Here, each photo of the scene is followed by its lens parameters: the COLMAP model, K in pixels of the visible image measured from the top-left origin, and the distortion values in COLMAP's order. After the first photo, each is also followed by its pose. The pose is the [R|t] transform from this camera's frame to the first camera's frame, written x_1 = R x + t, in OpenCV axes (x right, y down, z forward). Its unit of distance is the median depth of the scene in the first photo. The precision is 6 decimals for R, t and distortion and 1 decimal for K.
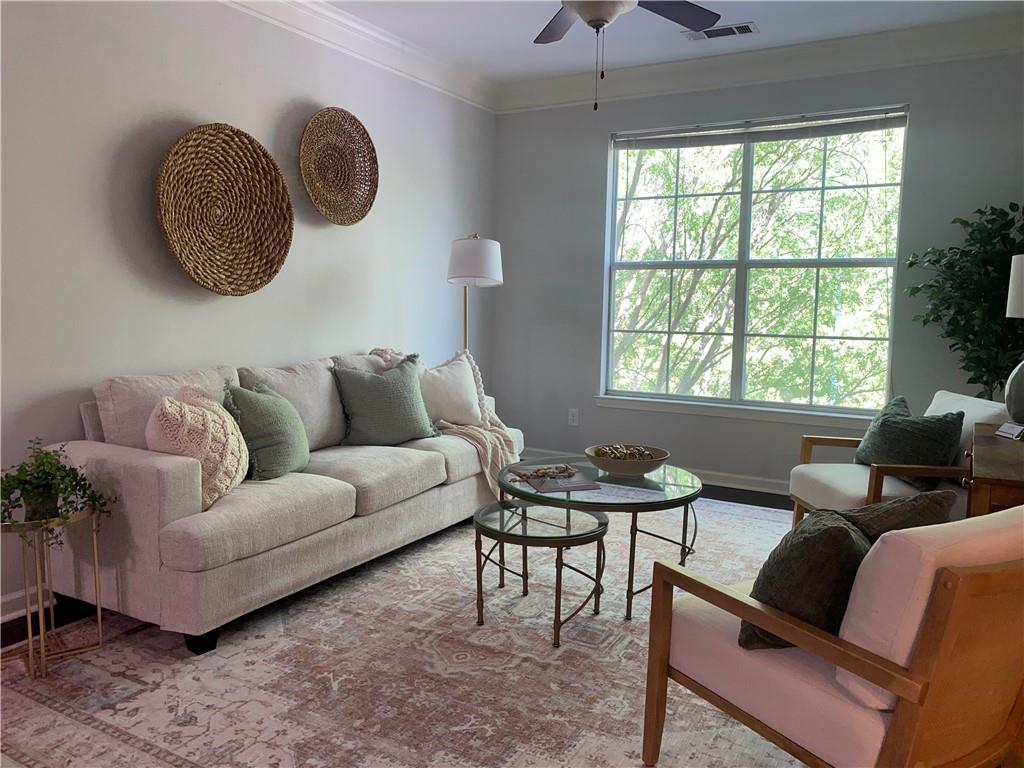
lens RADIAL K [[778.8, 0, 512.8], [0, 778.8, 381.5], [0, 0, 1]] dist [0.040098, -0.022945]
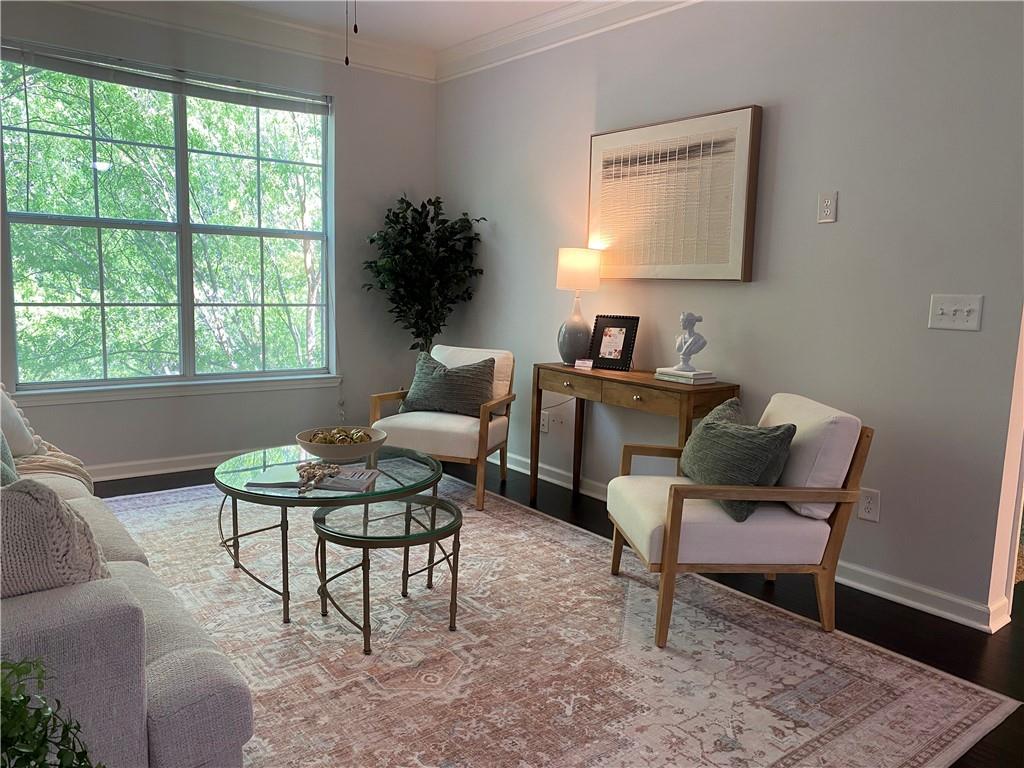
lens RADIAL K [[778.8, 0, 513.0], [0, 778.8, 381.4], [0, 0, 1]] dist [0.040098, -0.022945]
pose [[0.383283, -0.121567, 0.915596, -0.816950], [0.076063, 0.992088, 0.099882, -0.065695], [-0.920494, 0.031360, 0.389497, 0.568076]]
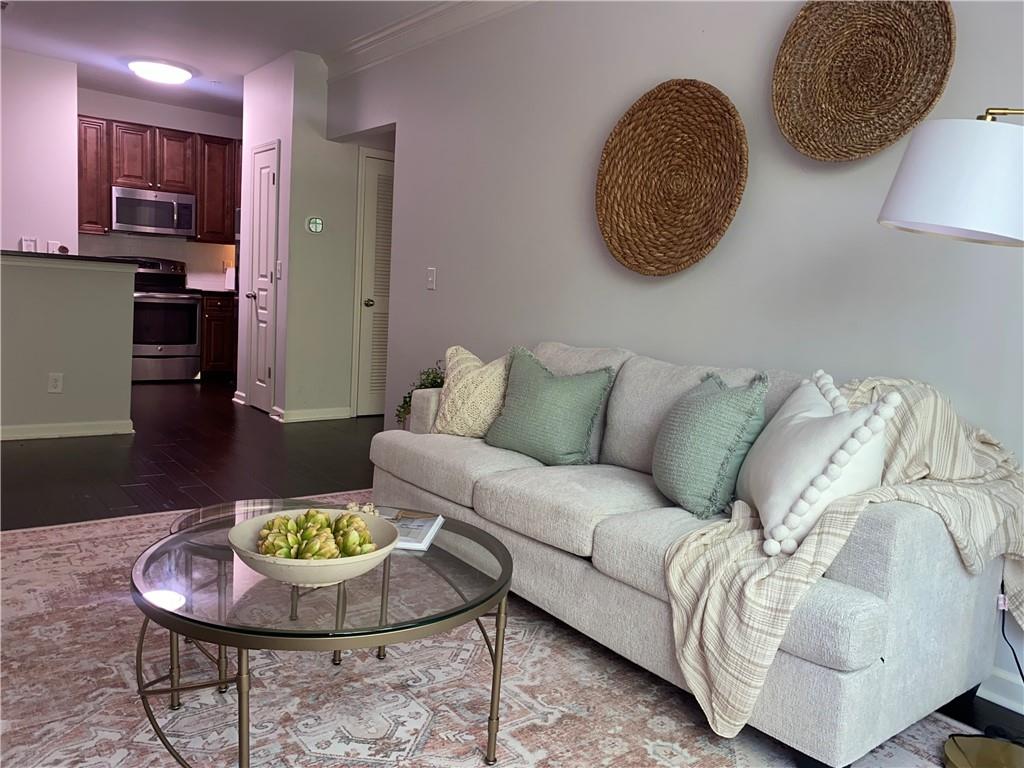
lens RADIAL K [[778.8, 0, 513.9], [0, 778.8, 385.3], [0, 0, 1]] dist [0.040098, -0.022945]
pose [[-0.387200, 0.081243, -0.918409, 0.722340], [-0.159215, 0.975254, 0.153396, -0.127112], [0.908144, 0.205620, -0.364684, 1.664713]]
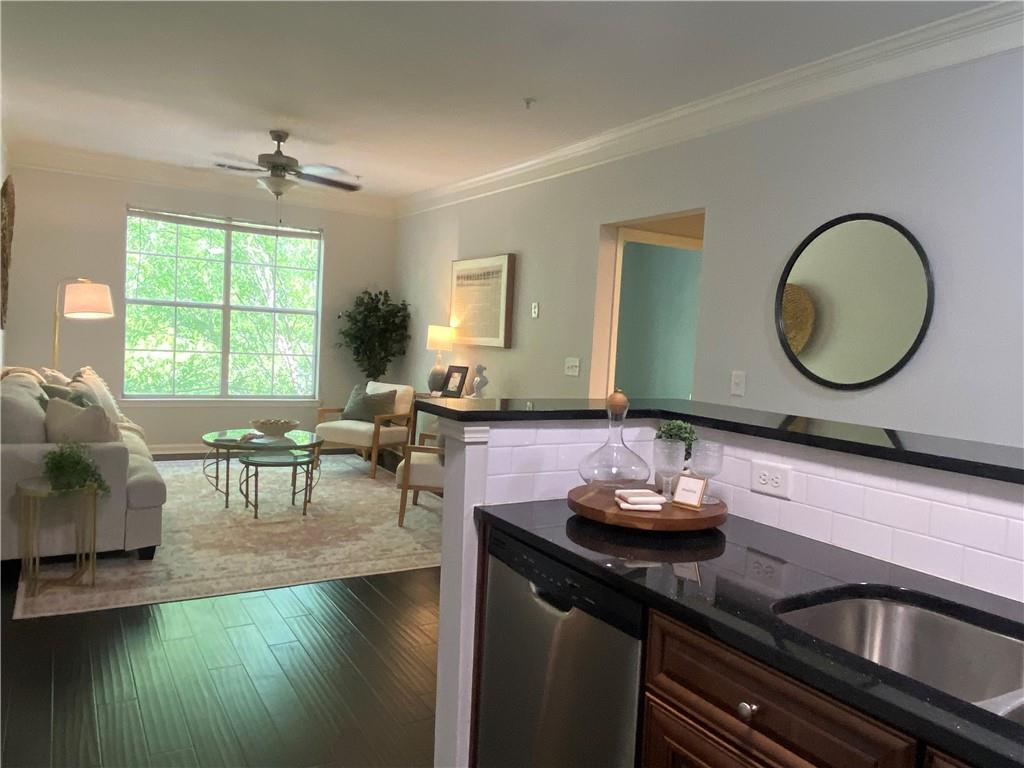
lens RADIAL K [[730.6, 0, 513.1], [0, 730.6, 376.3], [0, 0, 1]] dist [0.069388, 0.002804]
pose [[0.494004, -0.035140, 0.868749, -1.363816], [0.046641, 0.998815, 0.013879, -0.014789], [-0.868207, 0.033664, 0.495058, -0.416465]]
